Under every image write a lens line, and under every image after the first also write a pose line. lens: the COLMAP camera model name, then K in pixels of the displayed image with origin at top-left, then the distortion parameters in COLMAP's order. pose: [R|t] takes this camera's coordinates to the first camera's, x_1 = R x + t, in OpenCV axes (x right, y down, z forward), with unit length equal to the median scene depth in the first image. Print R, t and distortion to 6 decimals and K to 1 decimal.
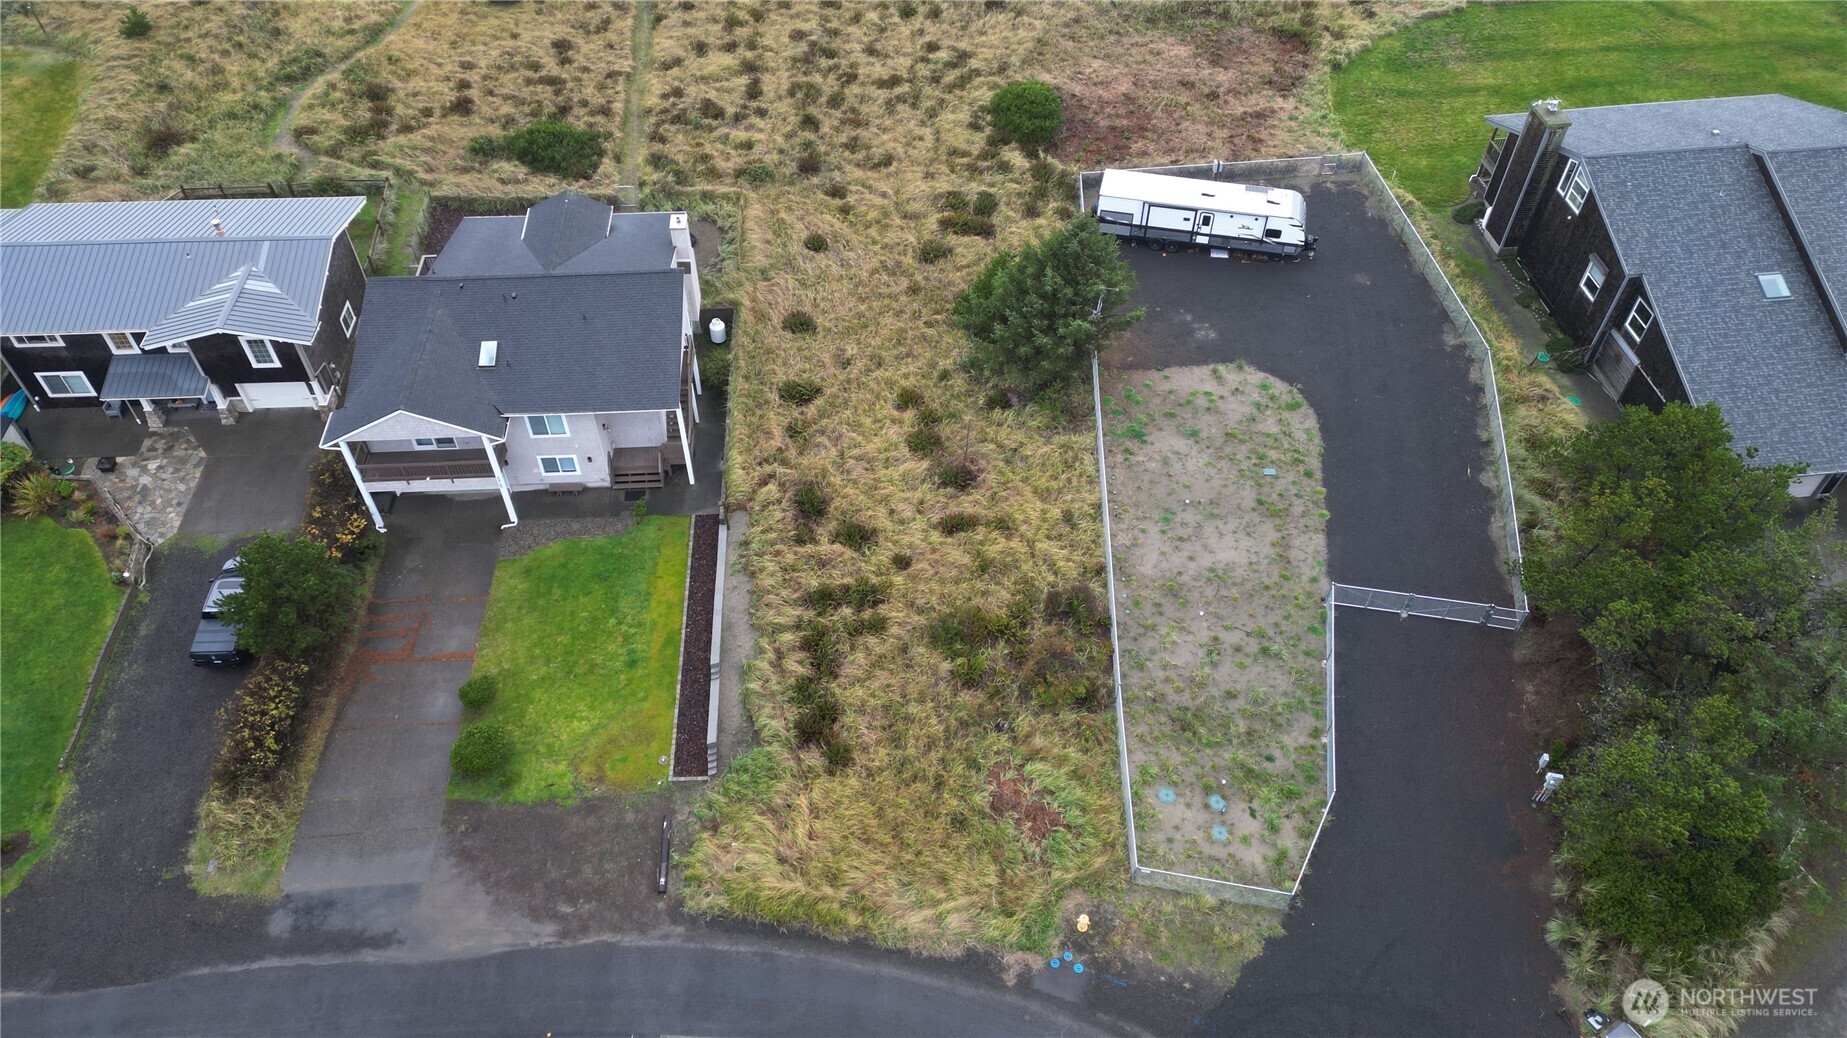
lens RADIAL K [[1282.9, 0, 915.1], [0, 1282.9, 514.3], [0, 0, 1]] dist [0.081970, -0.080341]
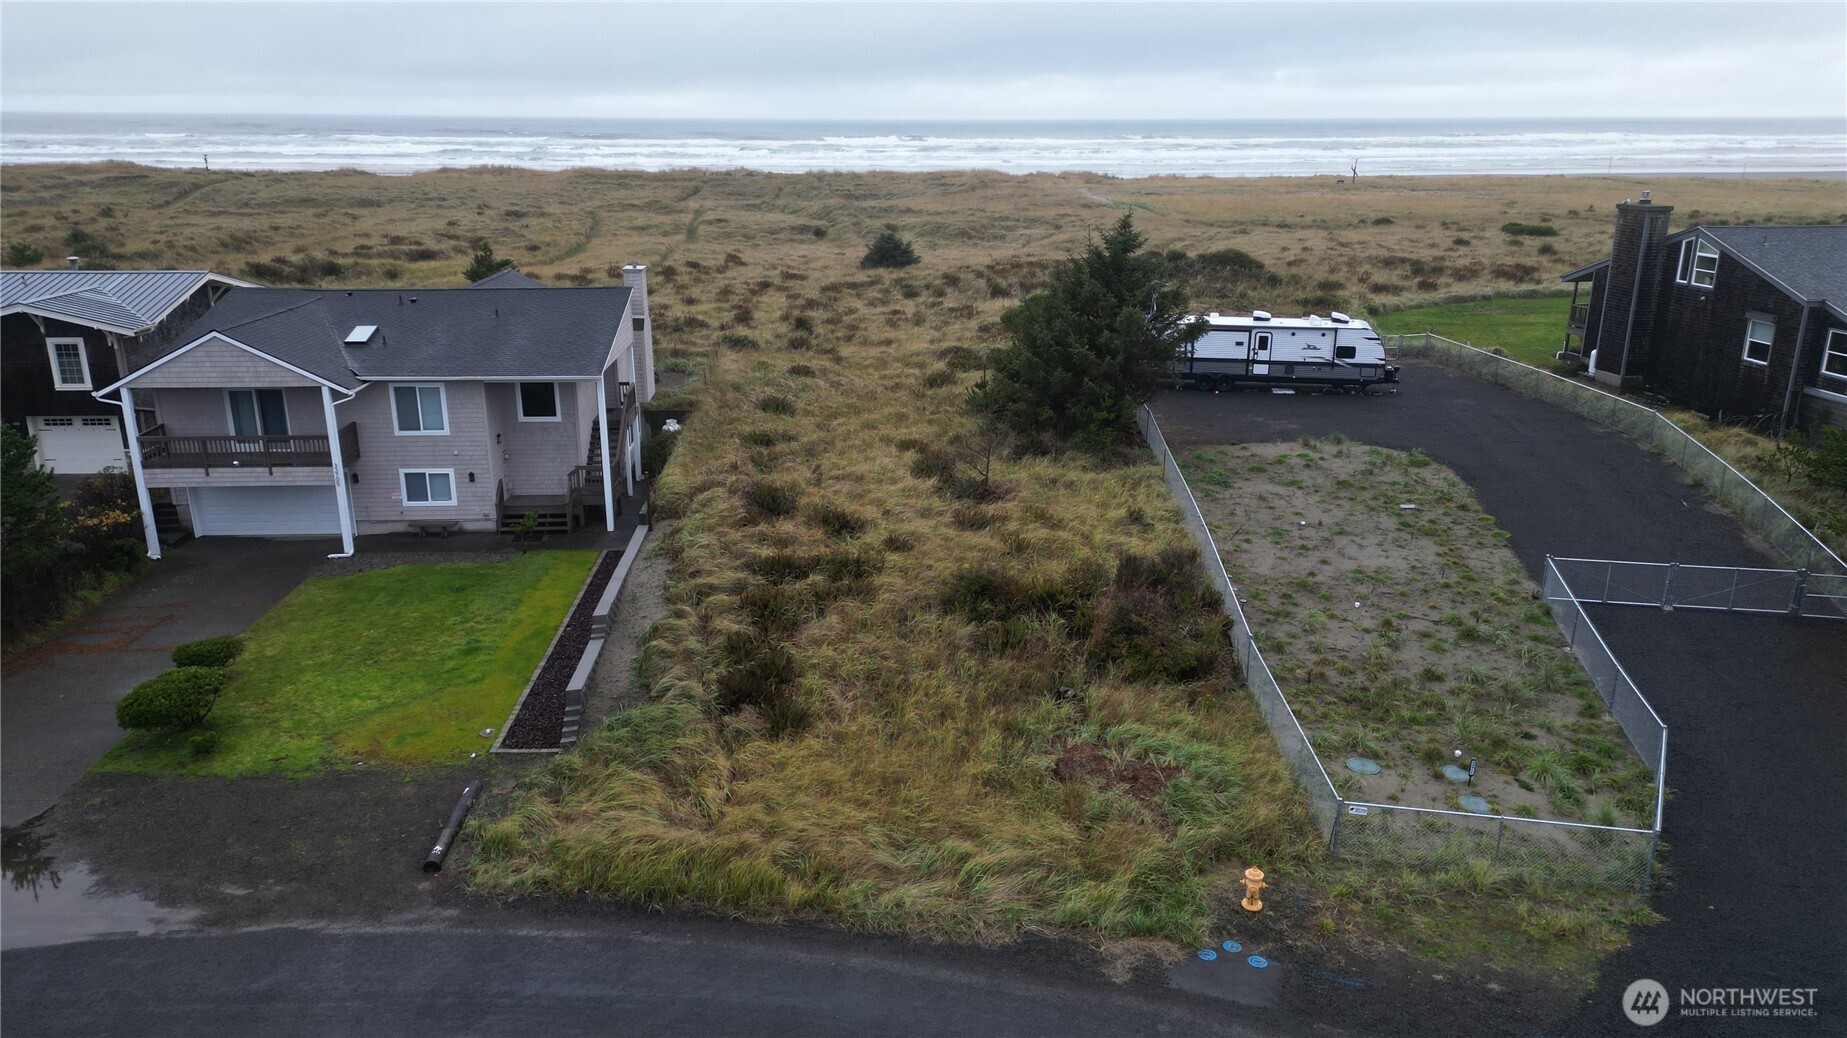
lens RADIAL K [[1282.9, 0, 916.4], [0, 1282.9, 509.8], [0, 0, 1]] dist [0.081970, -0.080341]
pose [[0.999998, 0.001688, -0.001360, -0.000455], [-0.002145, 0.862034, -0.506845, 0.351542], [0.000317, 0.506847, 0.862036, 0.388458]]
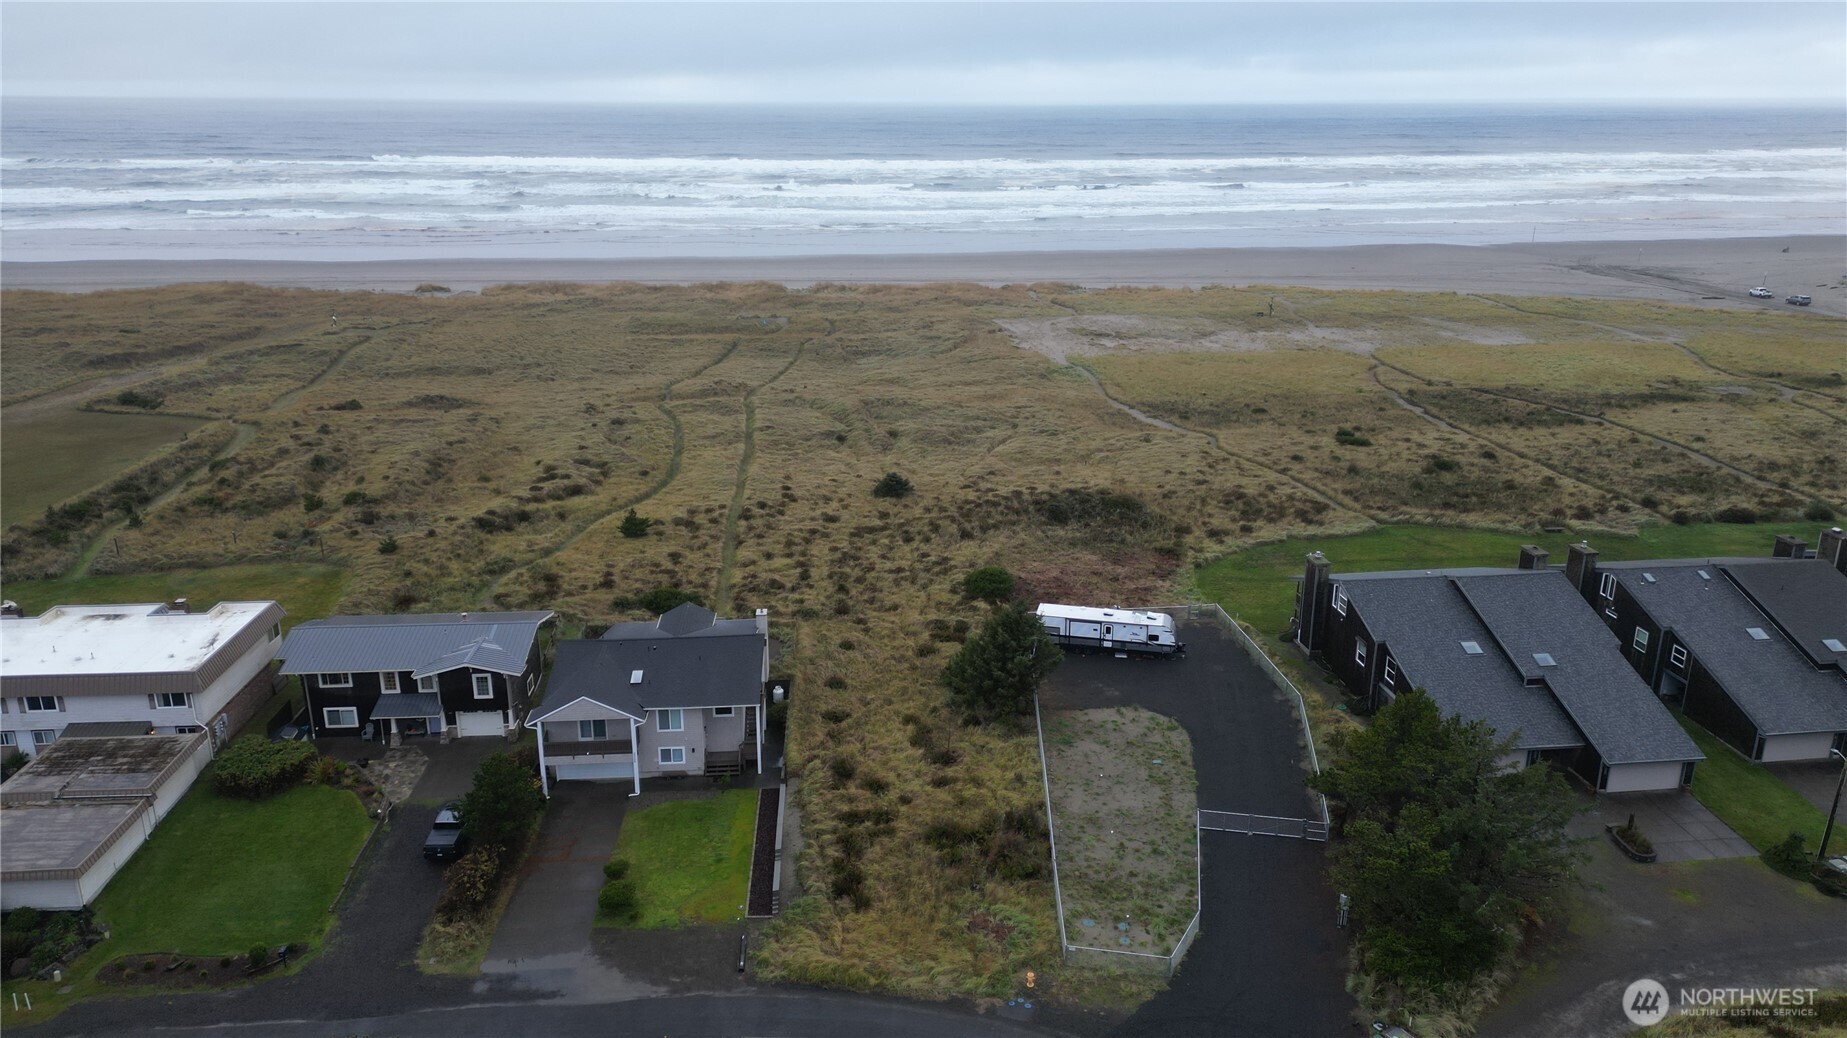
lens RADIAL K [[1282.9, 0, 914.8], [0, 1282.9, 484.9], [0, 0, 1]] dist [0.081970, -0.080341]
pose [[0.999996, -0.001507, 0.002562, -0.002941], [0.002607, 0.858571, -0.512689, 0.464105], [-0.001428, 0.512693, 0.858571, -0.430294]]
